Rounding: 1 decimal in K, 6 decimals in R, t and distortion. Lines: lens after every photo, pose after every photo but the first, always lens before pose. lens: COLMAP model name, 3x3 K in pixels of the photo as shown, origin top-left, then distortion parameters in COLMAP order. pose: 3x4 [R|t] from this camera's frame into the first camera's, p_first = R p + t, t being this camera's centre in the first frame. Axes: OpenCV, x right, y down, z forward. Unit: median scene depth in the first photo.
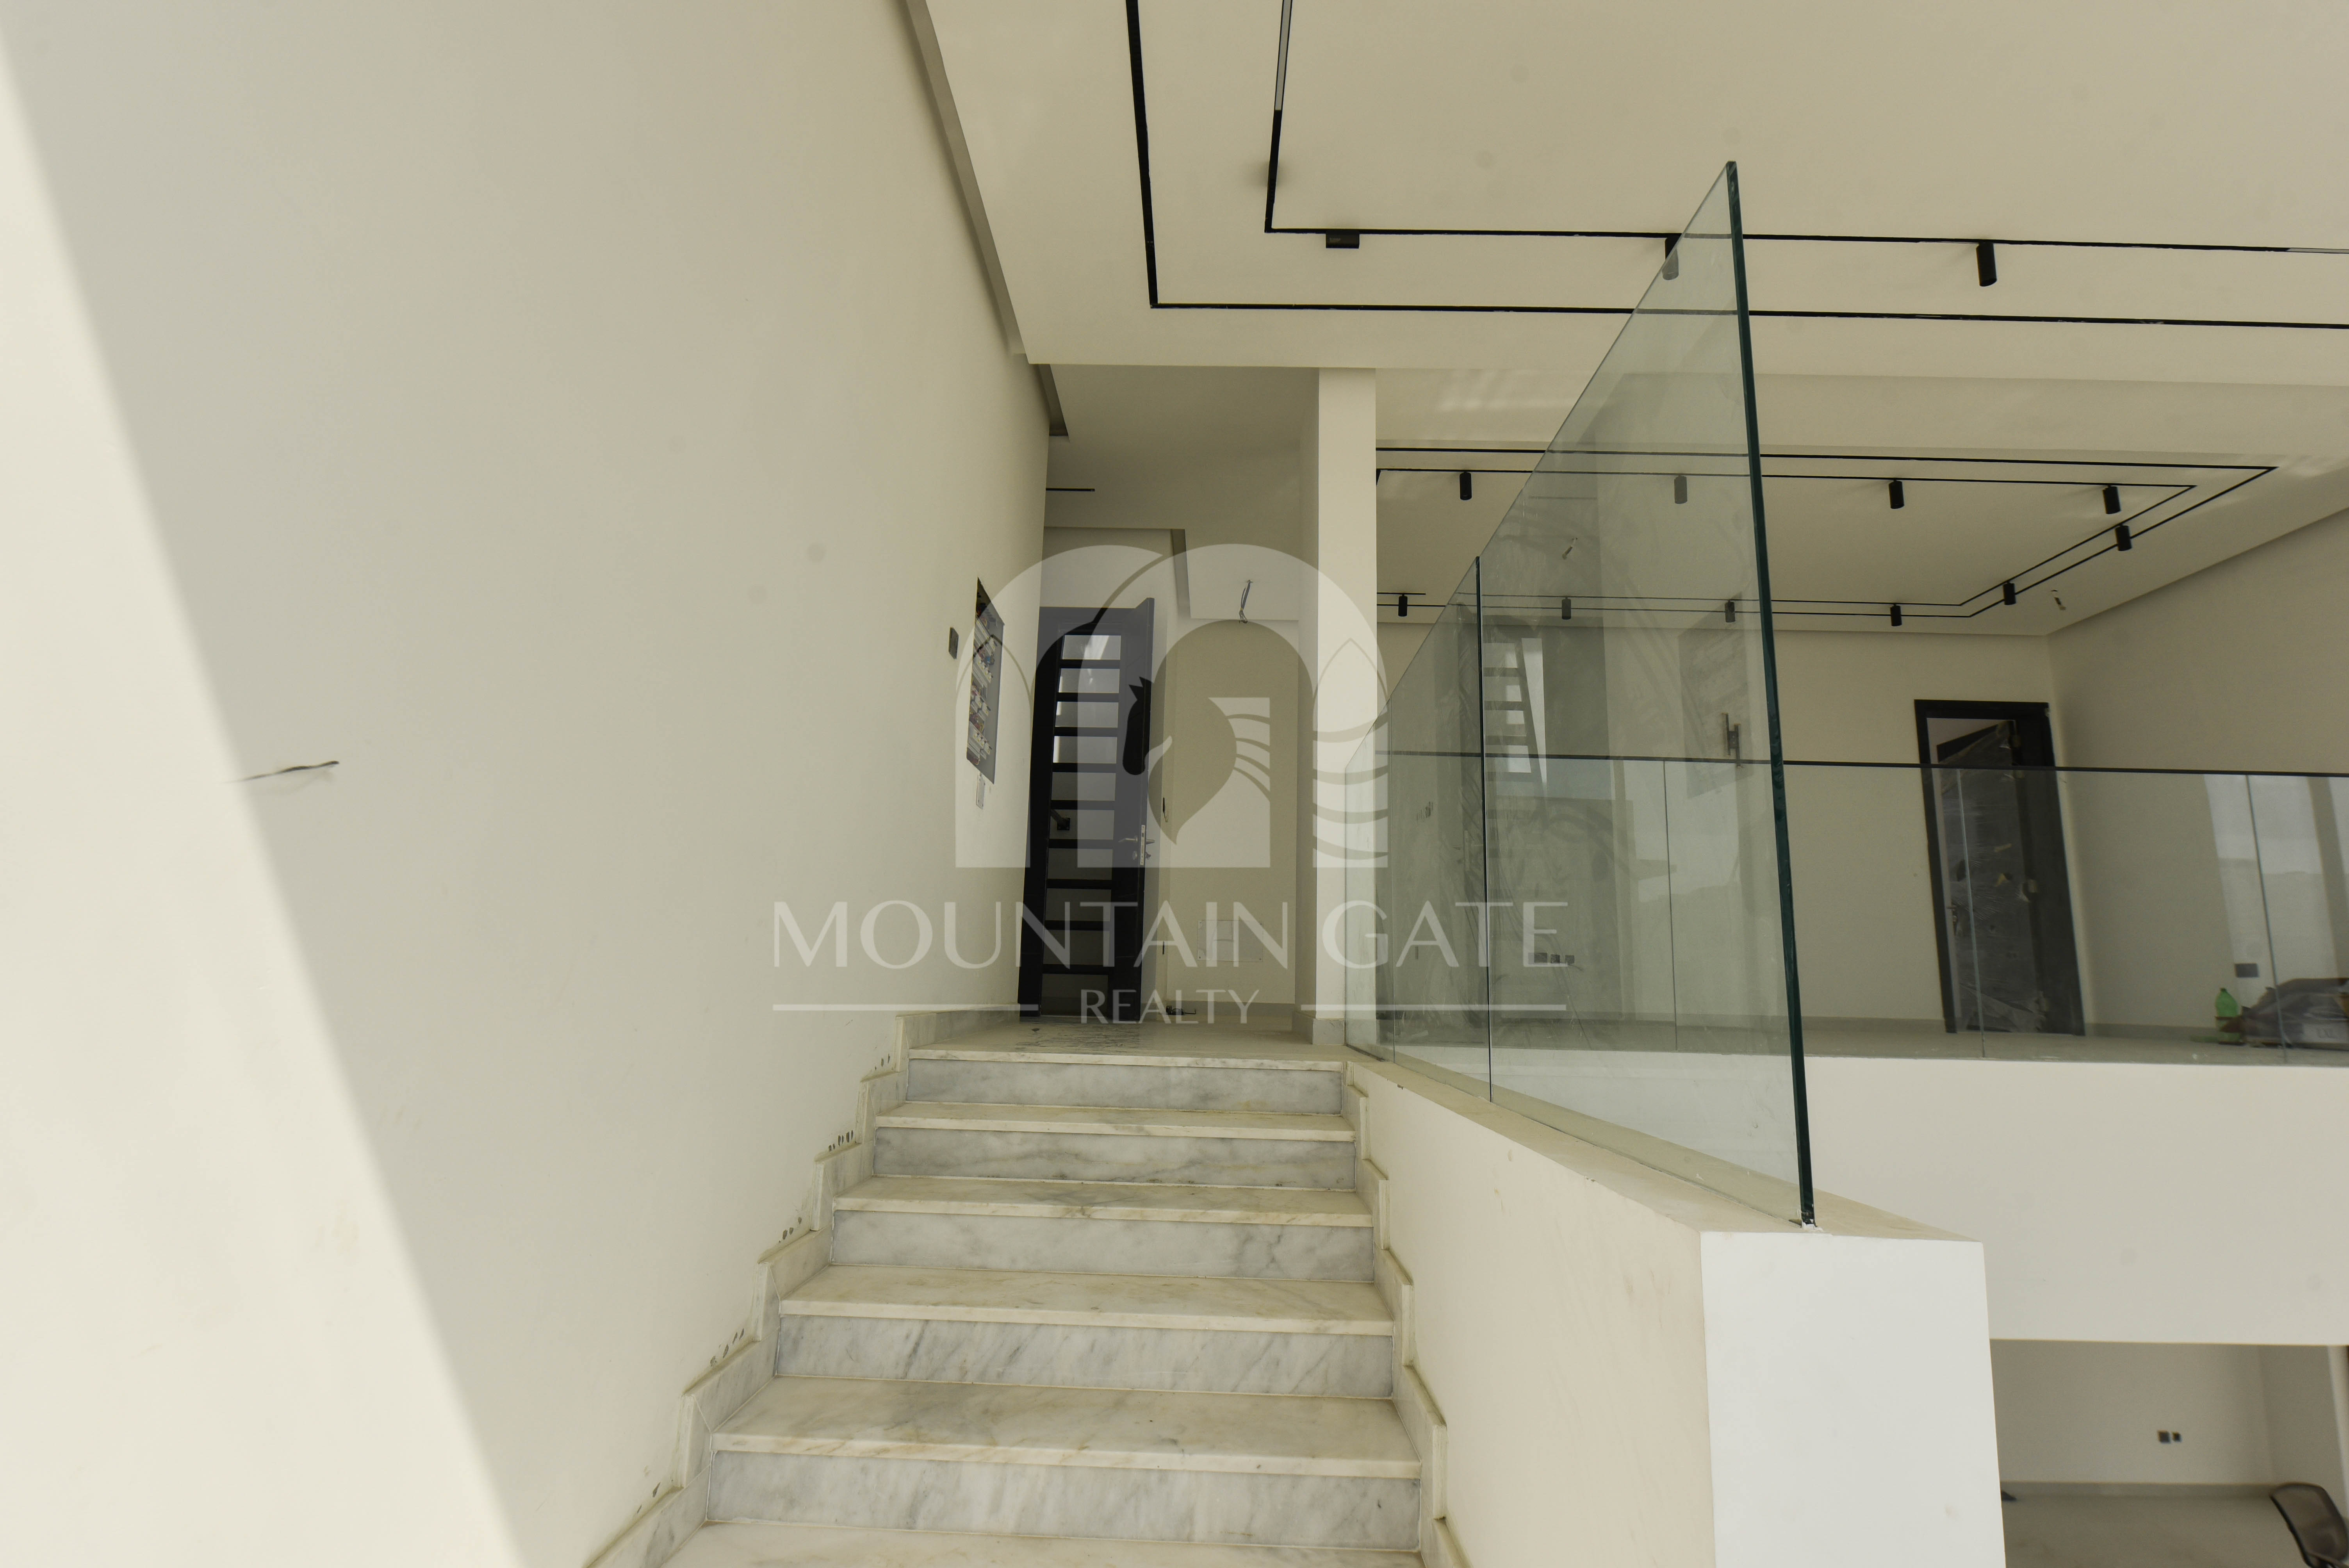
lens RADIAL K [[1050.3, 0, 1178.7], [0, 1050.3, 798.4], [0, 0, 1]] dist [-0.010892, -0.002199]
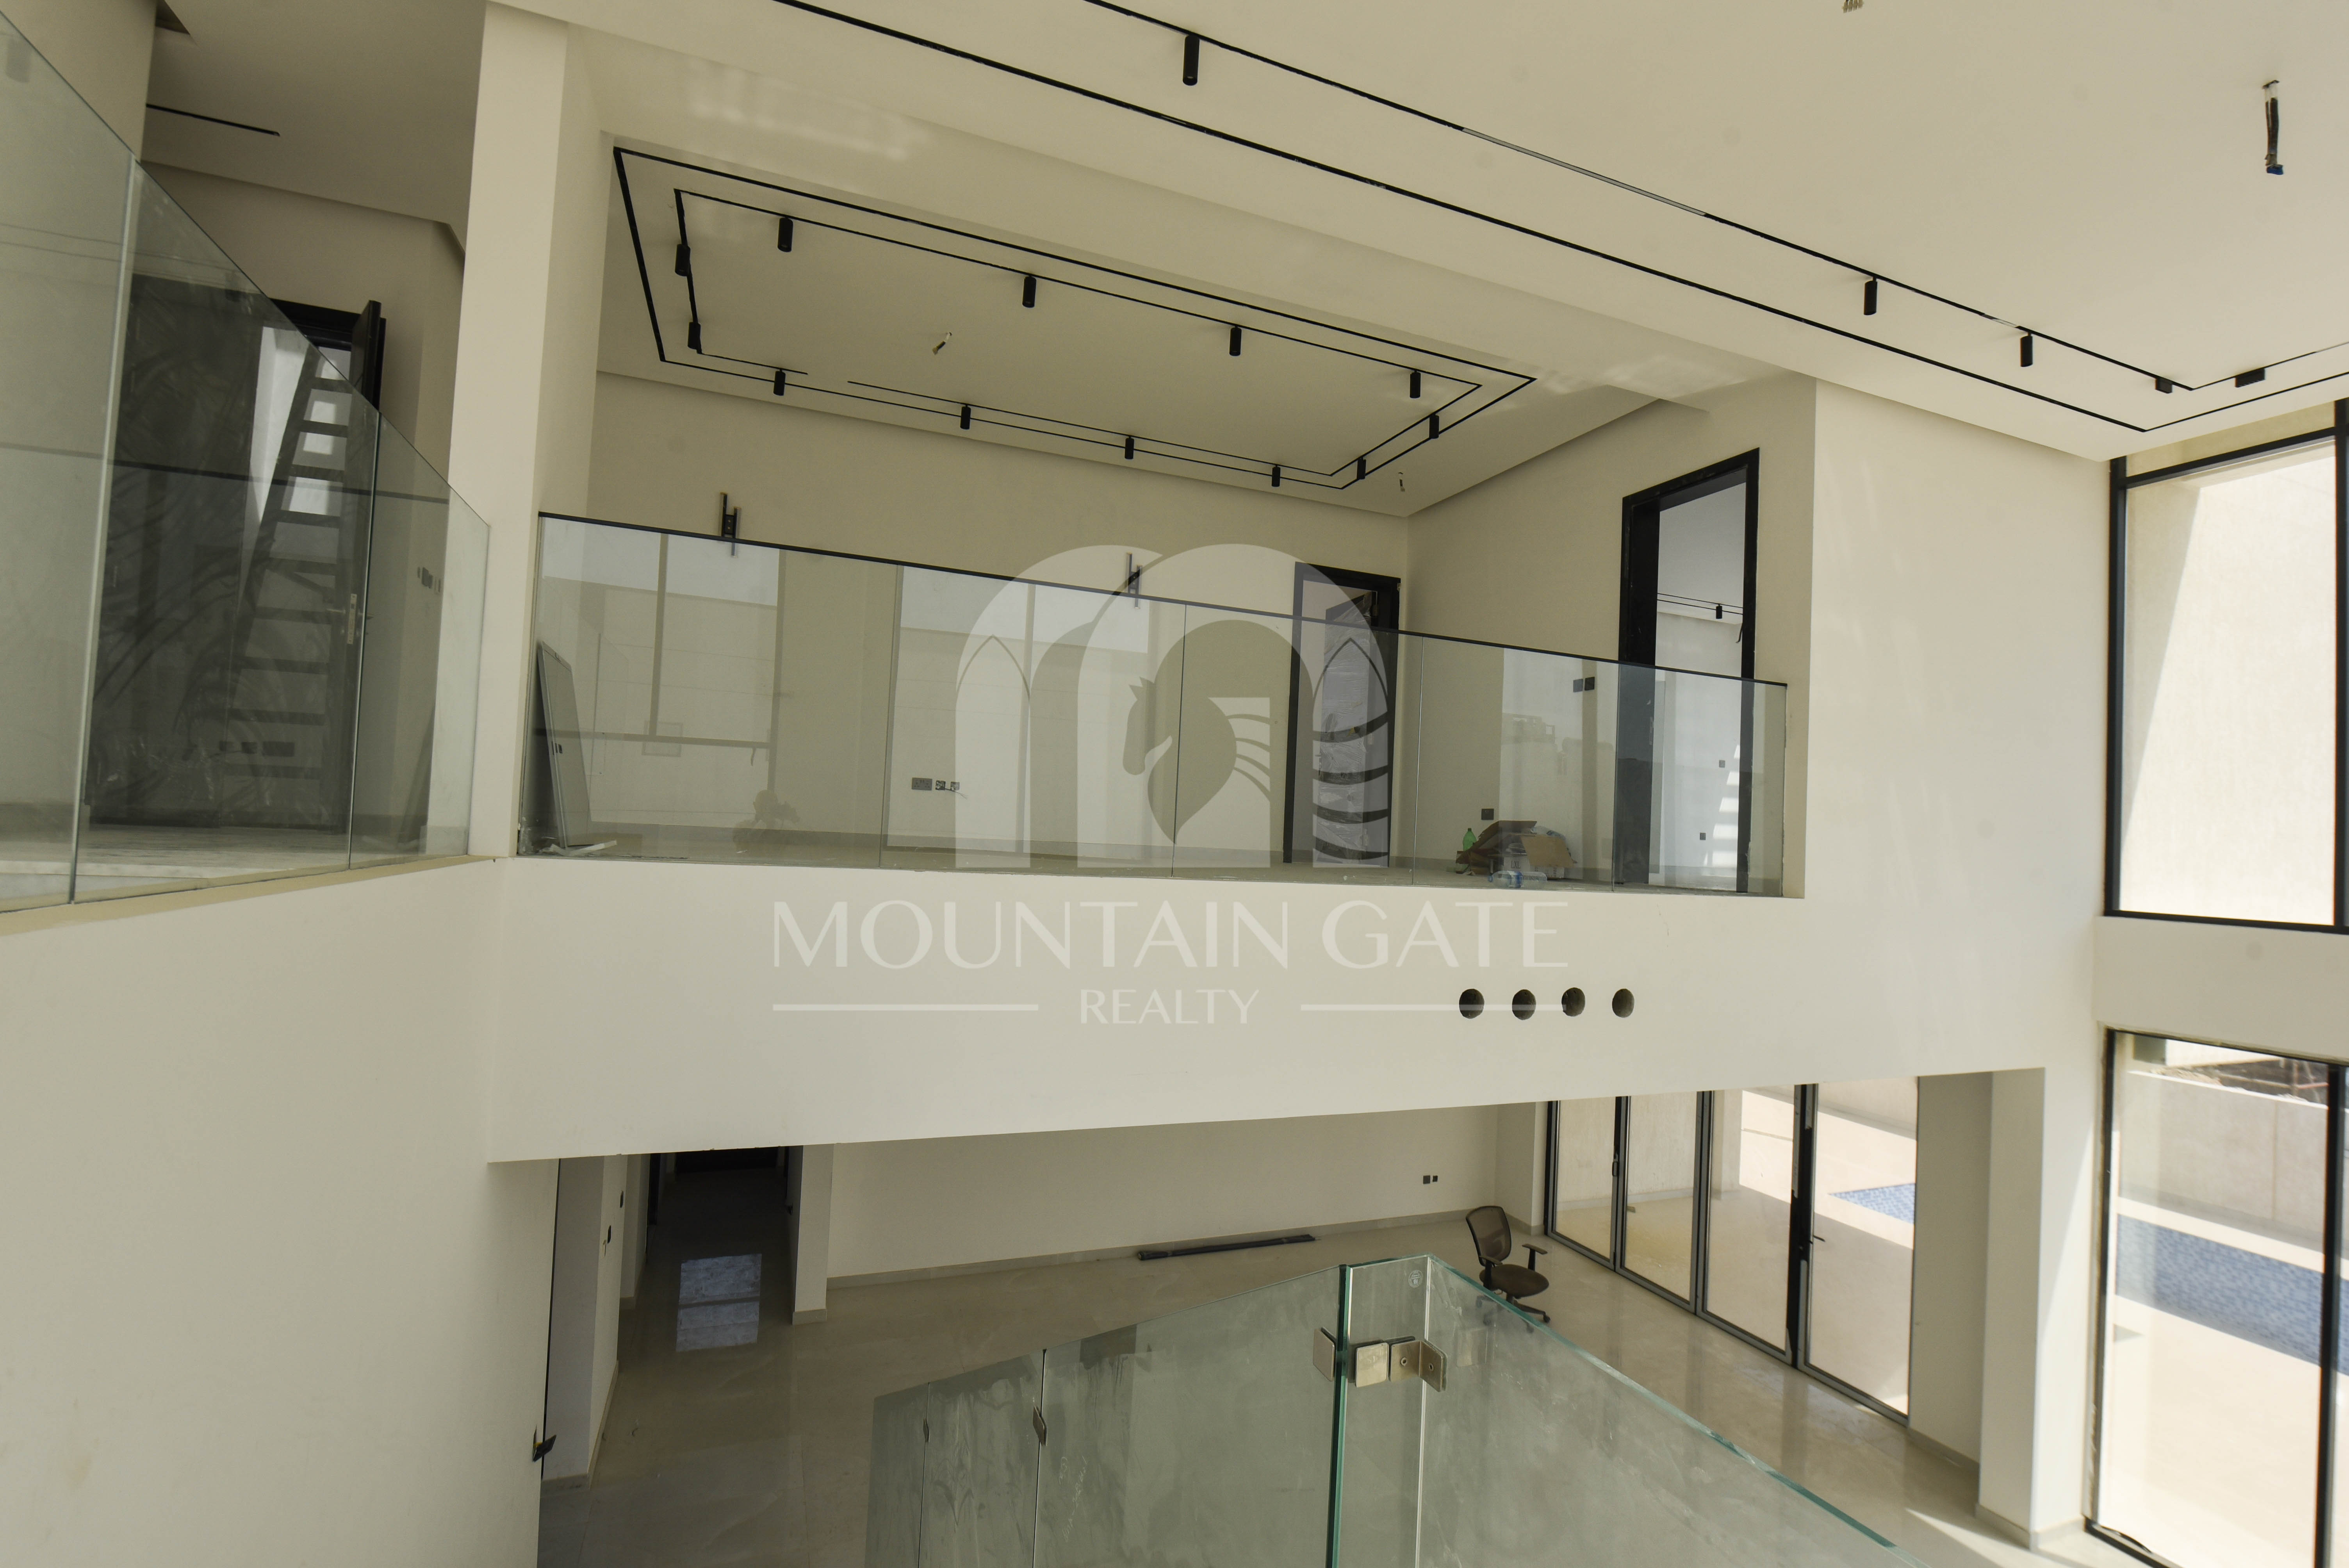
lens RADIAL K [[1050.3, 0, 1184.6], [0, 1050.3, 793.3], [0, 0, 1]] dist [-0.010892, -0.002199]
pose [[0.922520, 0.033968, 0.384453, 0.232433], [-0.090876, 0.987230, 0.130839, 0.013268], [-0.375099, -0.155639, 0.913826, 0.013238]]
